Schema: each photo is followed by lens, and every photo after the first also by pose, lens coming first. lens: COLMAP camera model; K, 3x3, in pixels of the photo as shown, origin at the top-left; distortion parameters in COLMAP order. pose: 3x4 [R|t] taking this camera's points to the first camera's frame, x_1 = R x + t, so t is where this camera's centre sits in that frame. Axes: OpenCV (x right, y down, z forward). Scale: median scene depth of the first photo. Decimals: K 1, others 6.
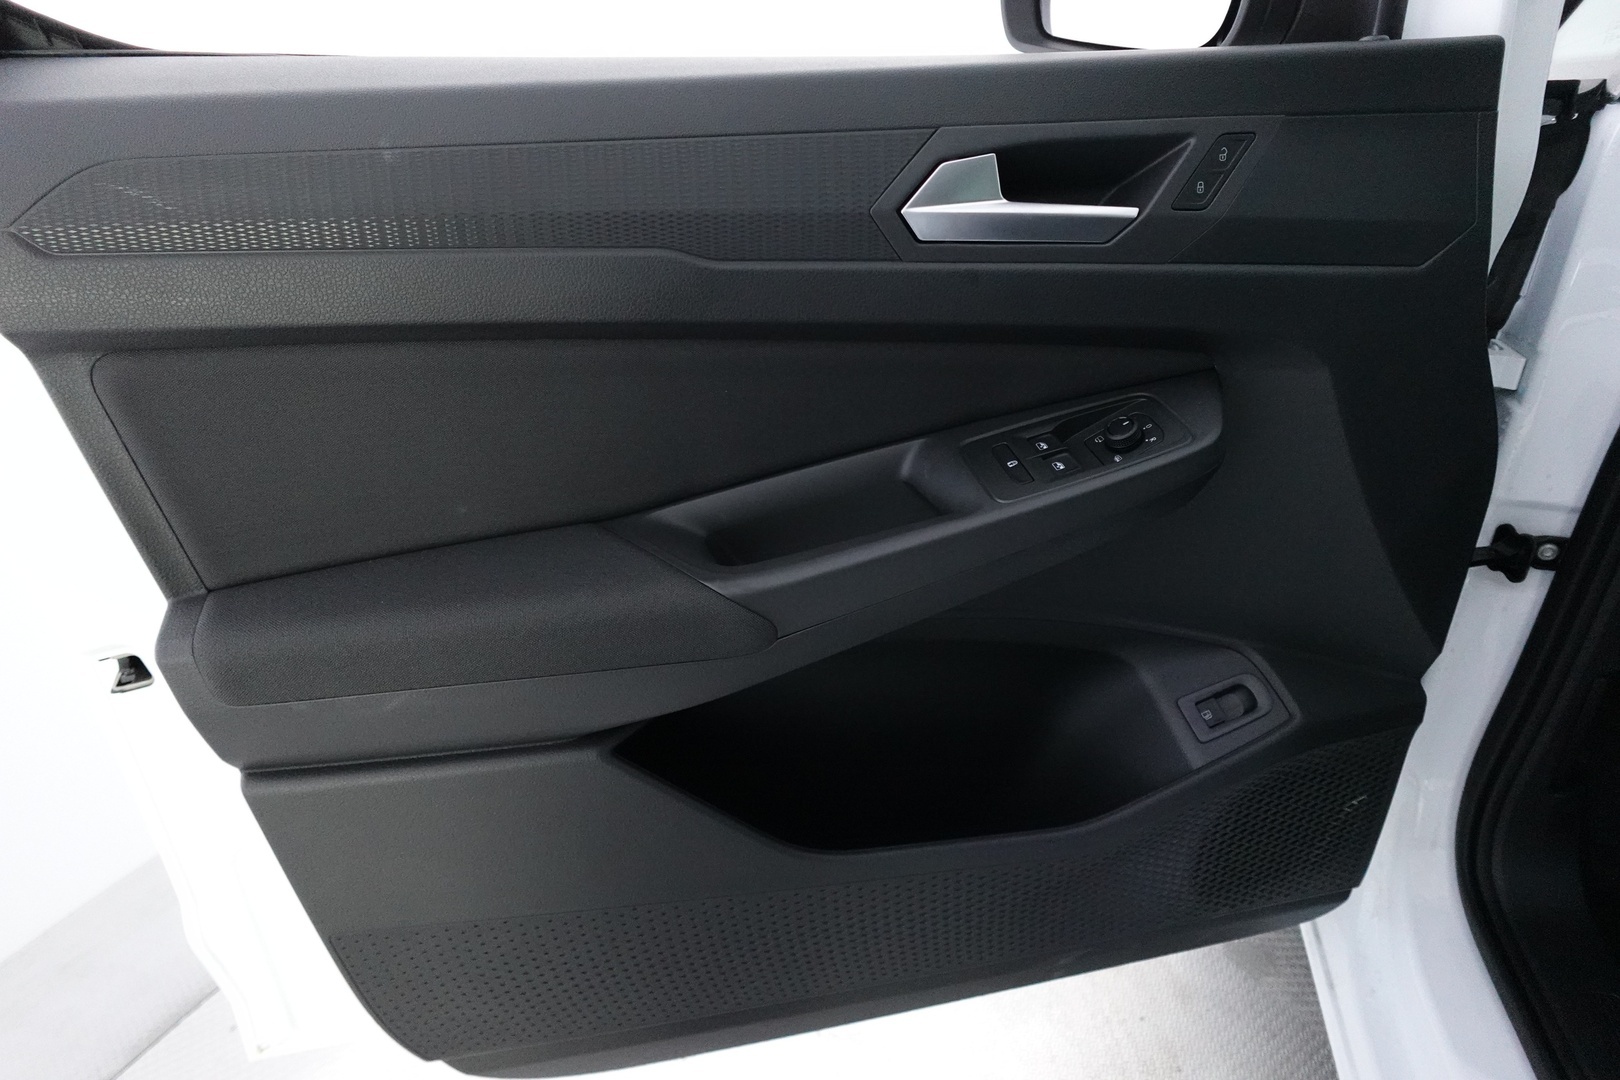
lens RADIAL K [[911.2, 0, 810.3], [0, 911.2, 540.9], [0, 0, 1]] dist [-0.003901, -0.000841]
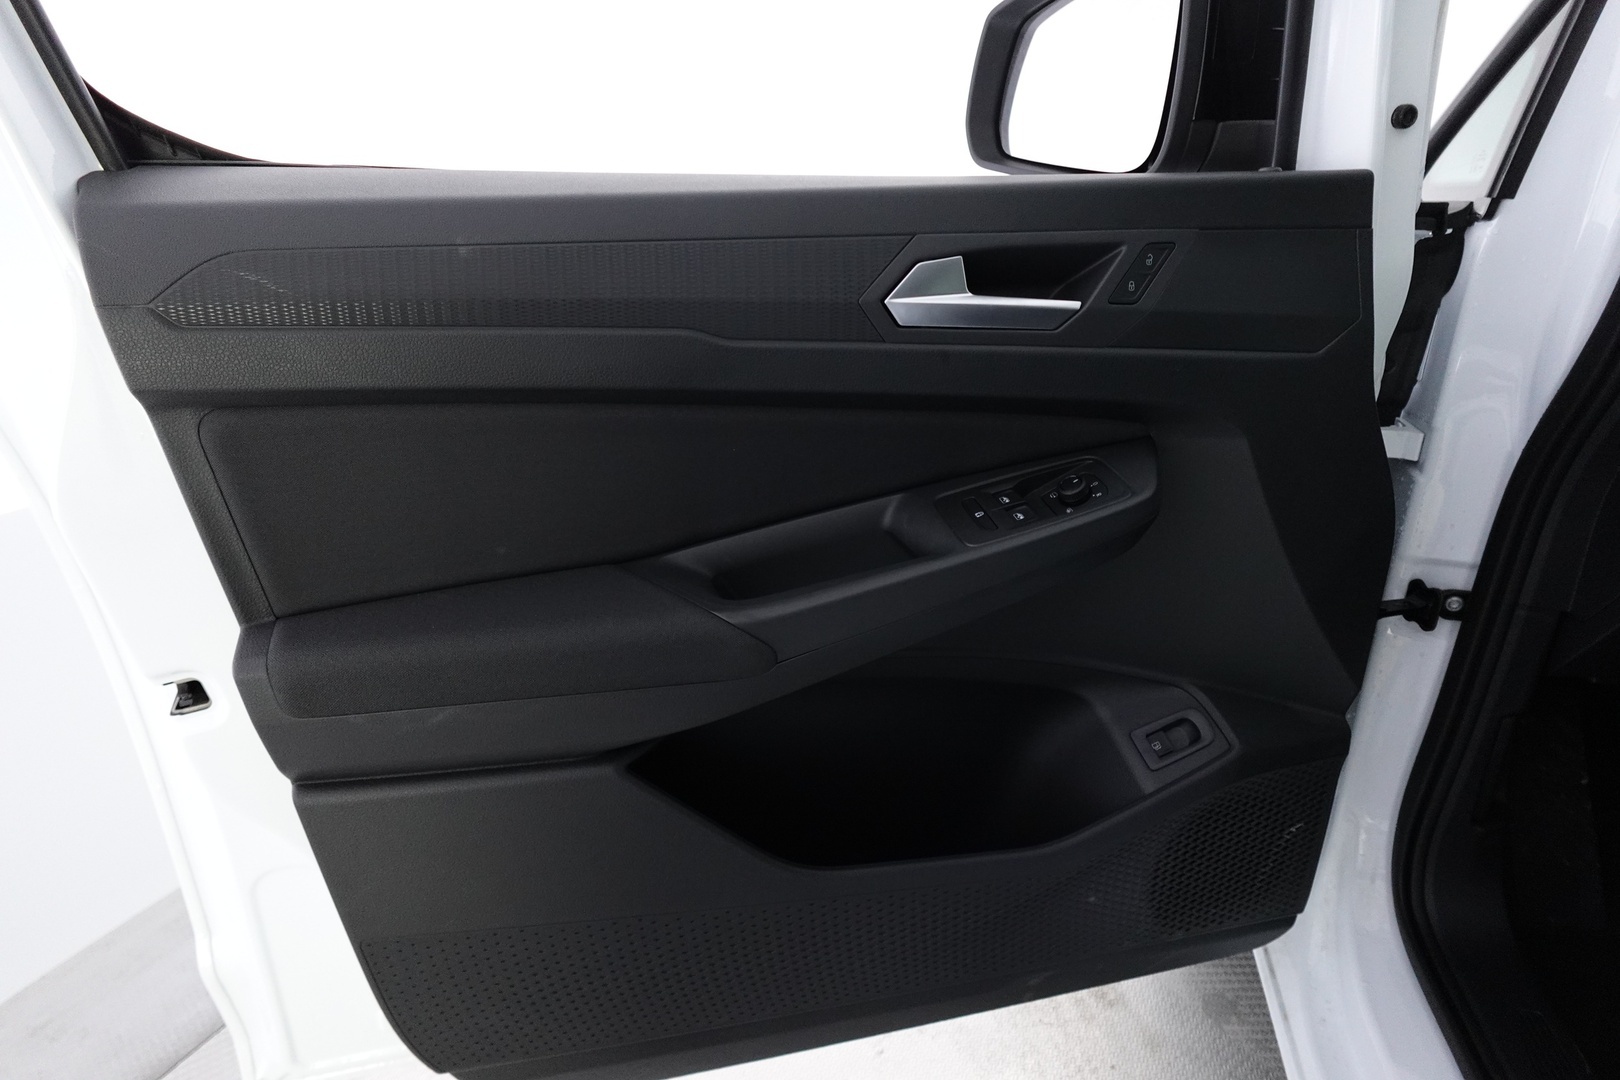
lens RADIAL K [[911.2, 0, 806.8], [0, 911.2, 539.8], [0, 0, 1]] dist [-0.003901, -0.000841]
pose [[0.999609, 0.007443, 0.026937, -0.028509], [-0.005009, 0.995990, -0.089323, 0.050629], [-0.027494, 0.089153, 0.995638, -0.143344]]
